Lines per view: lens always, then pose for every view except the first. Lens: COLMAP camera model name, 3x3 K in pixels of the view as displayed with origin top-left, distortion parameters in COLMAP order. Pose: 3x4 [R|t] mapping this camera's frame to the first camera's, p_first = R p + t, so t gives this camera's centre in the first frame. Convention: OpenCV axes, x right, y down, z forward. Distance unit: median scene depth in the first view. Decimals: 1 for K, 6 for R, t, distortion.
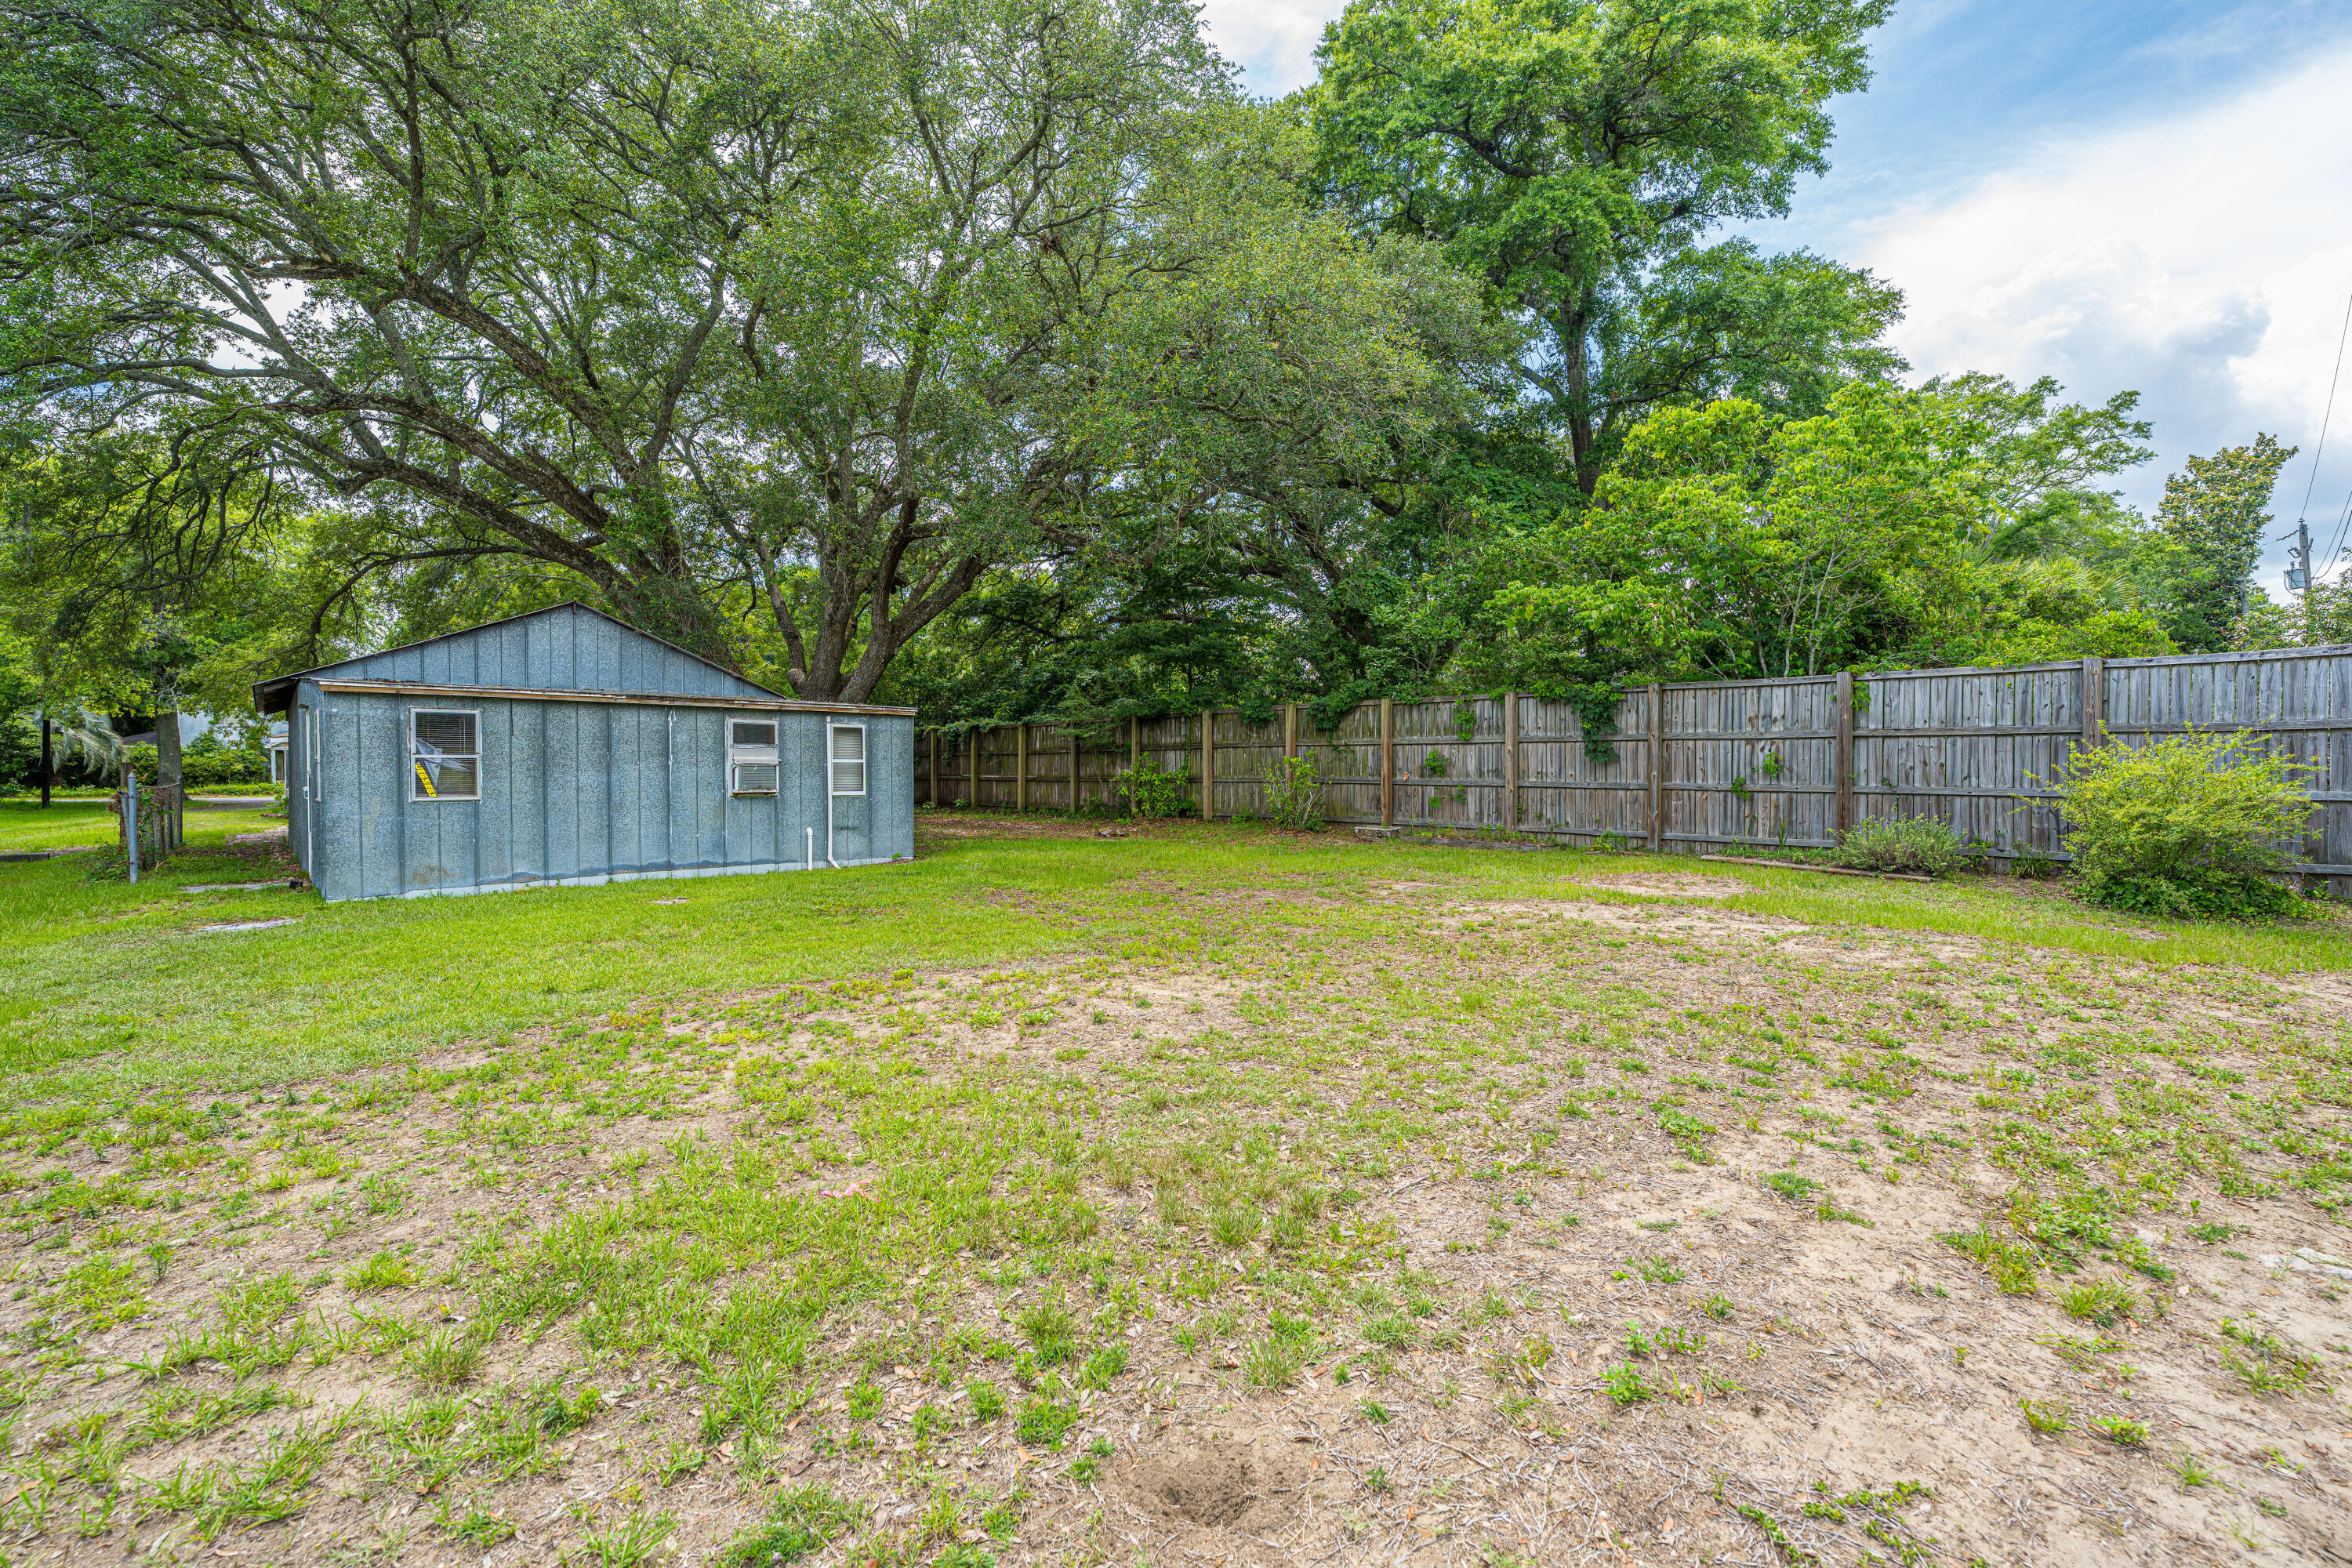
lens RADIAL K [[999.0, 0, 1176.6], [0, 999.0, 778.9], [0, 0, 1]] dist [-0.007099, -0.000722]
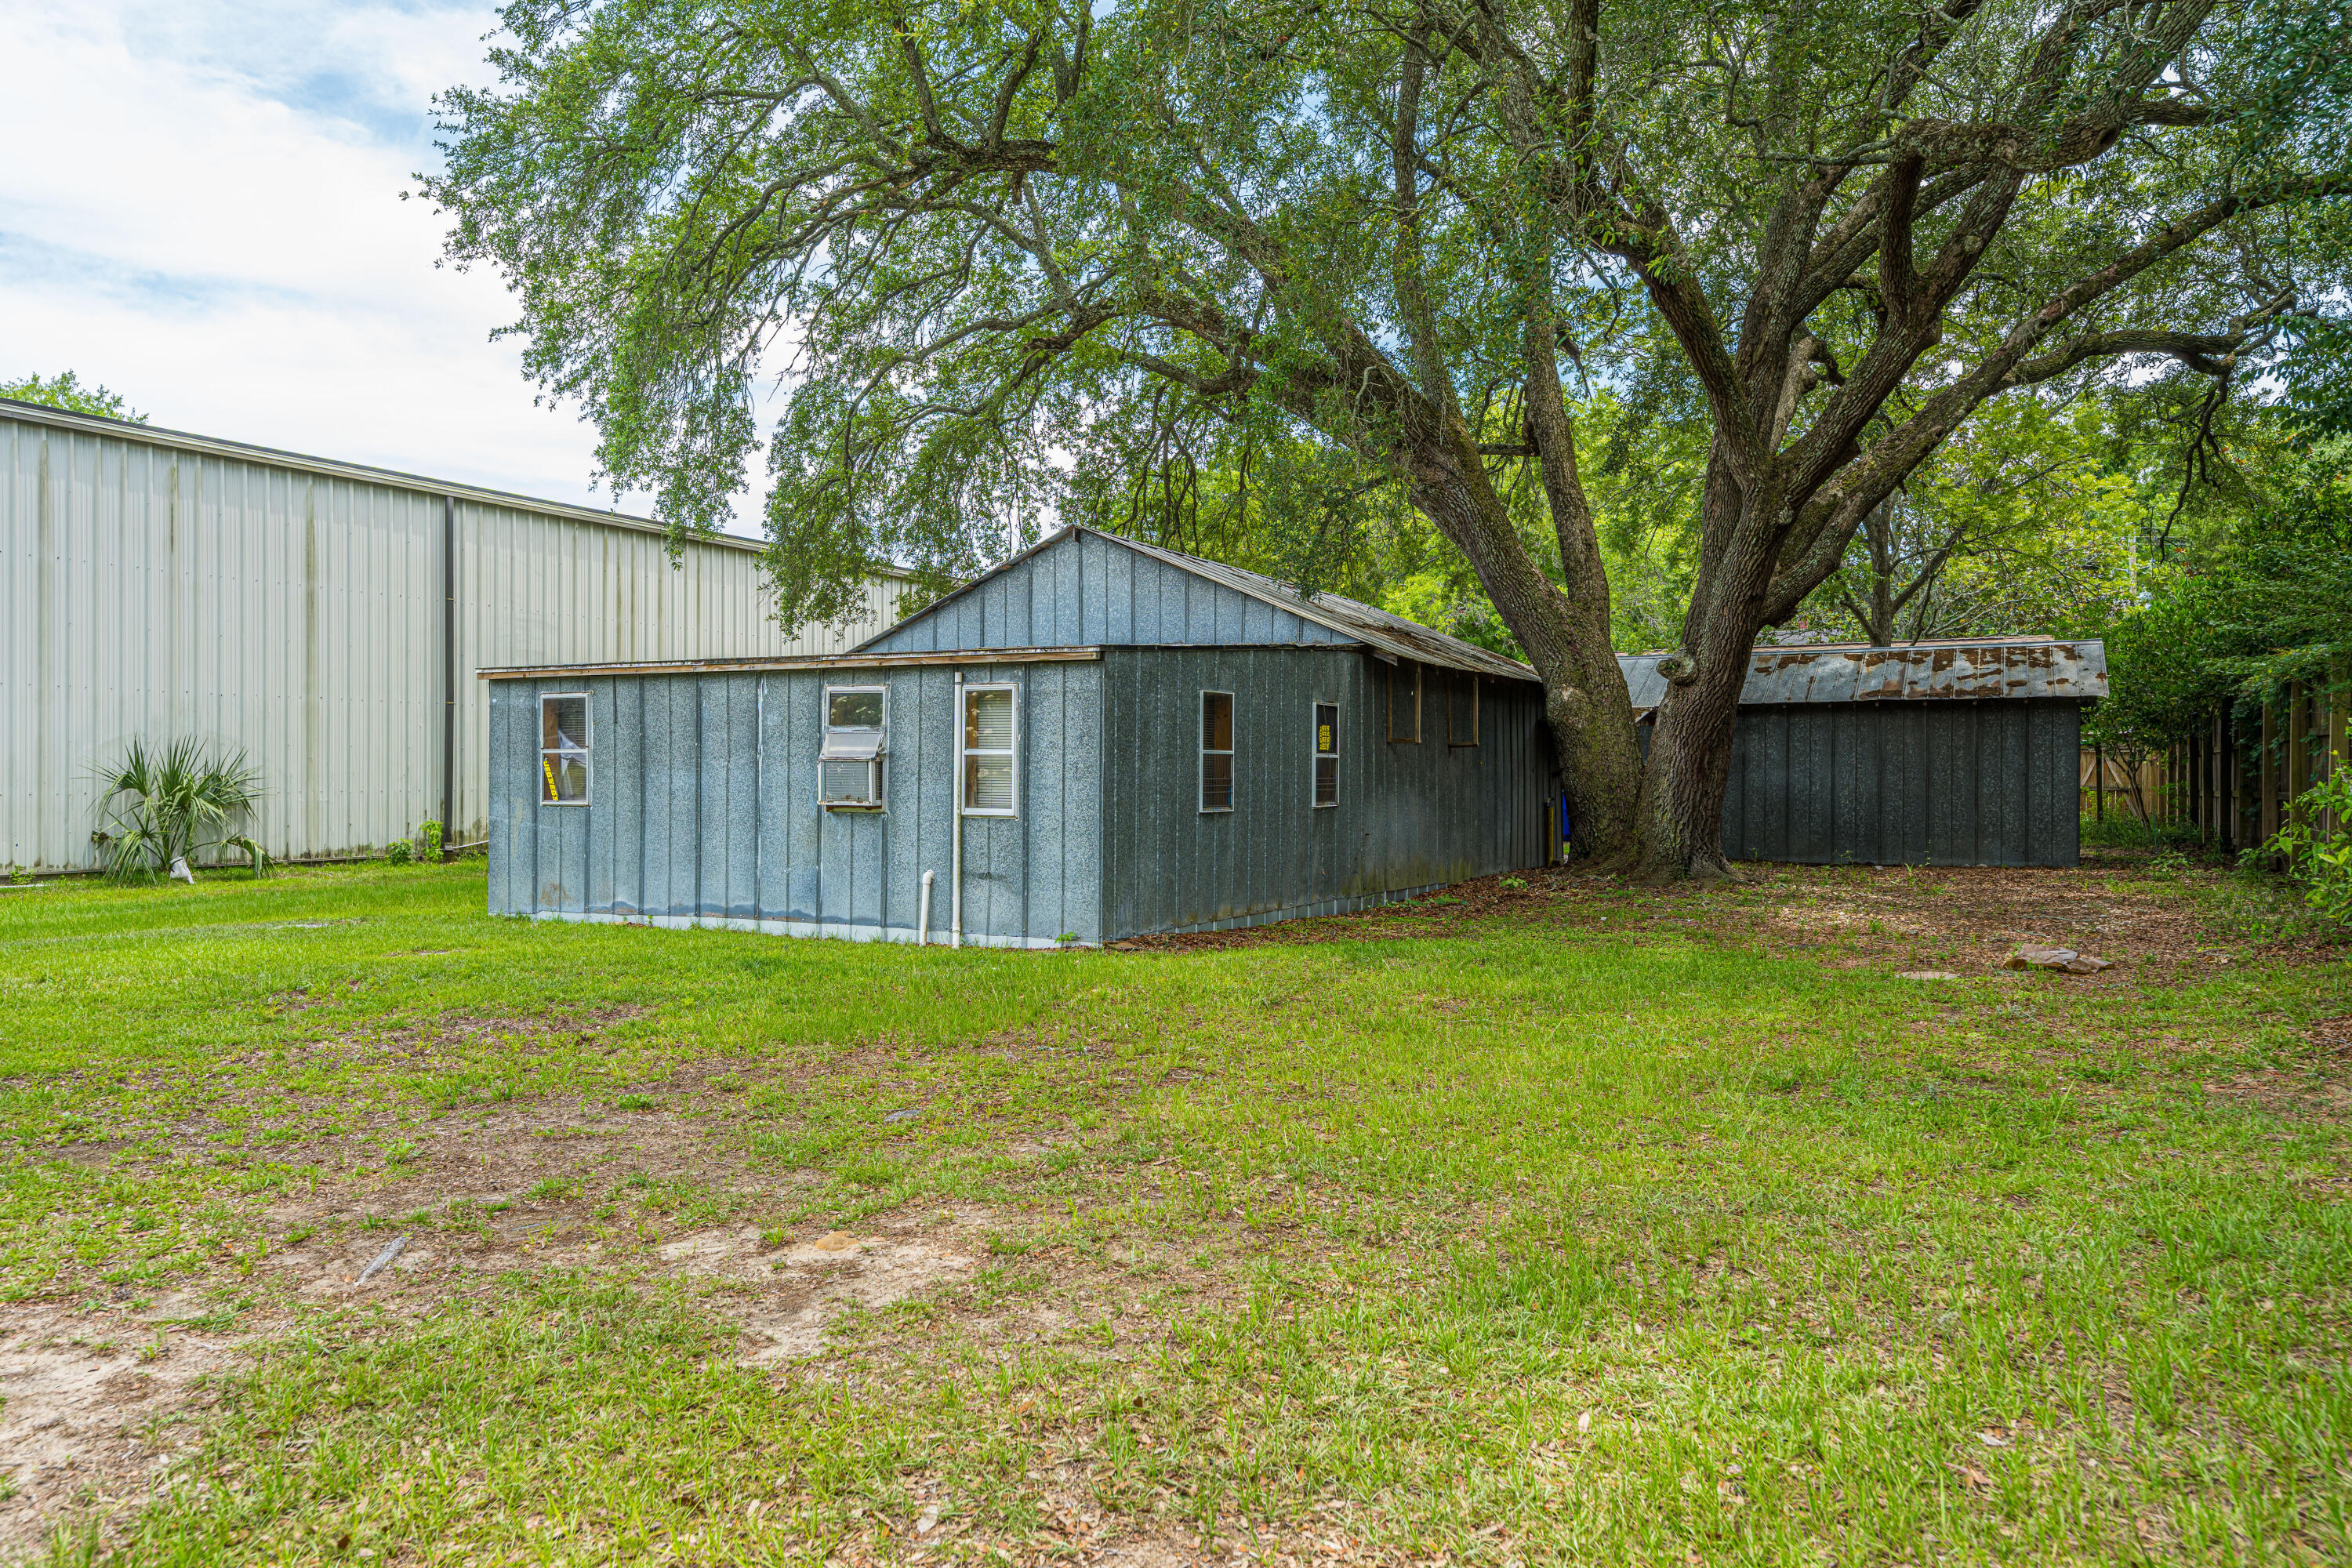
lens RADIAL K [[1614.3, 0, 1177.1], [0, 1614.3, 778.2], [0, 0, 1]] dist [0.006577, -0.002785]
pose [[0.315090, 0.004061, -0.949053, 0.596824], [-0.010271, 0.999947, 0.000869, -0.005980], [0.949006, 0.009474, 0.315115, 0.921348]]
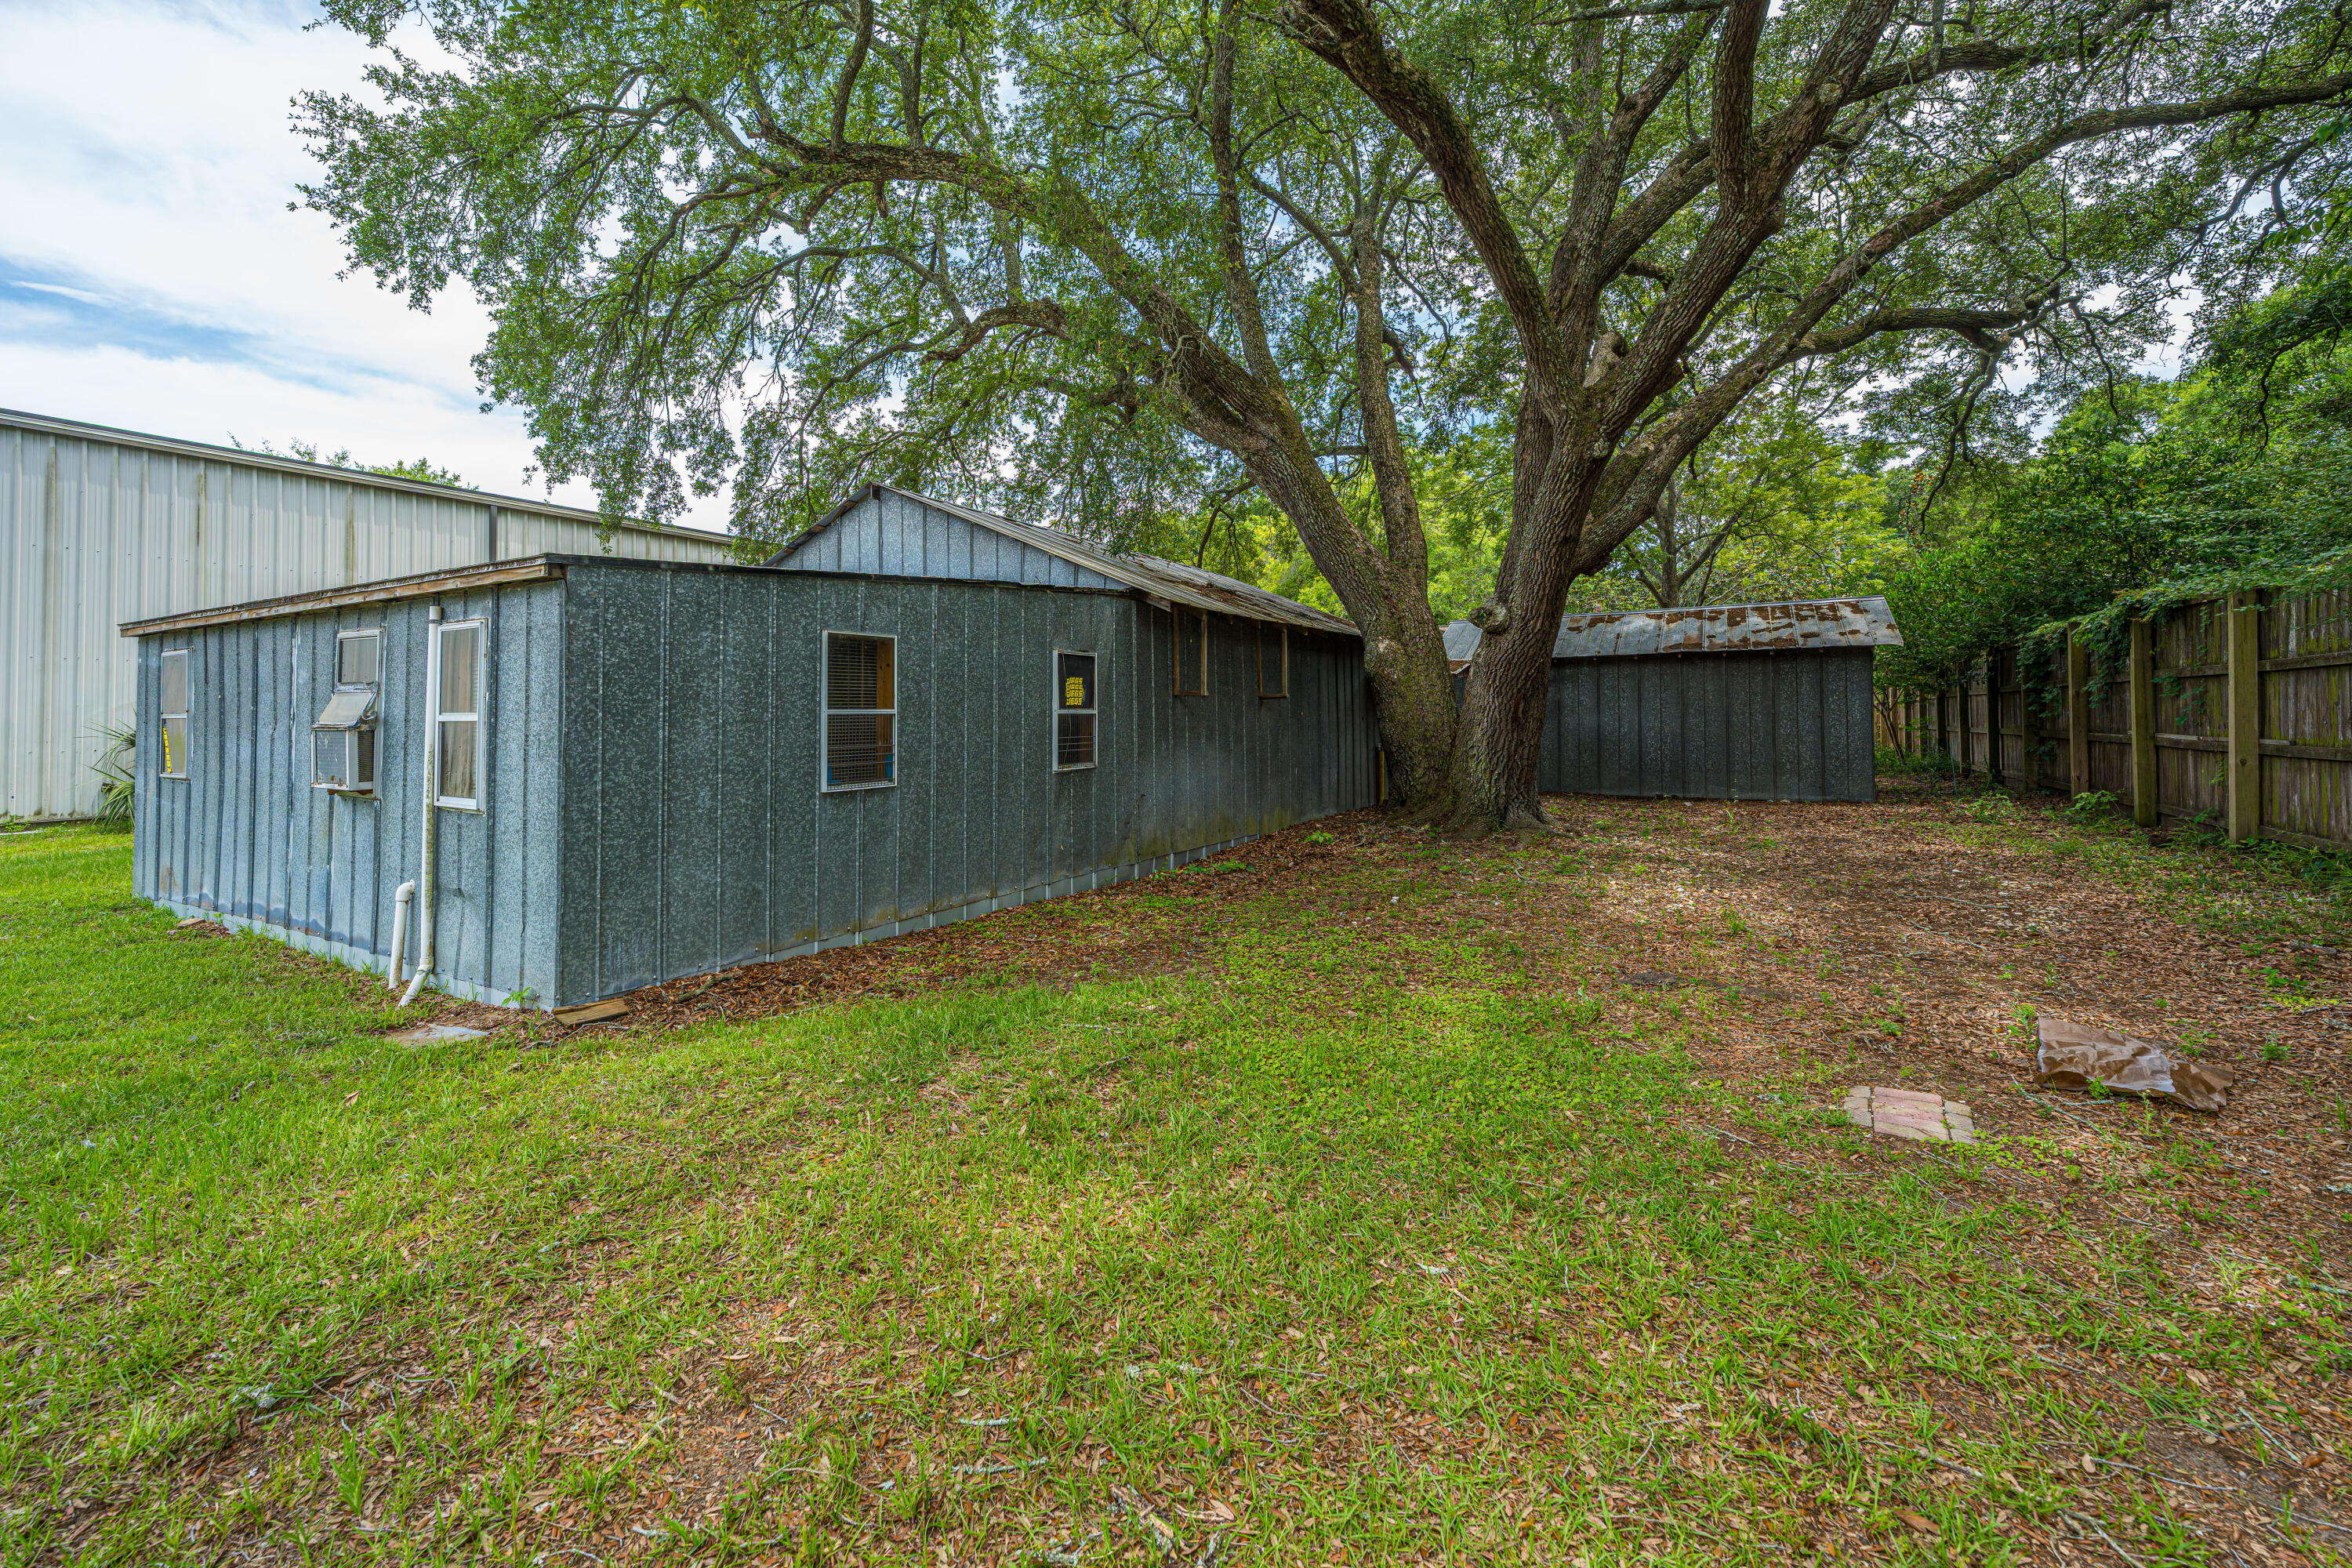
lens RADIAL K [[960.0, 0, 1147.6], [0, 960.0, 698.8], [0, 0, 1]] dist [0.000538, 0.000270]
pose [[0.250658, -0.015510, -0.967951, 0.097785], [-0.000874, 0.999868, -0.016248, -0.021593], [0.968075, 0.004919, 0.250612, 1.306040]]
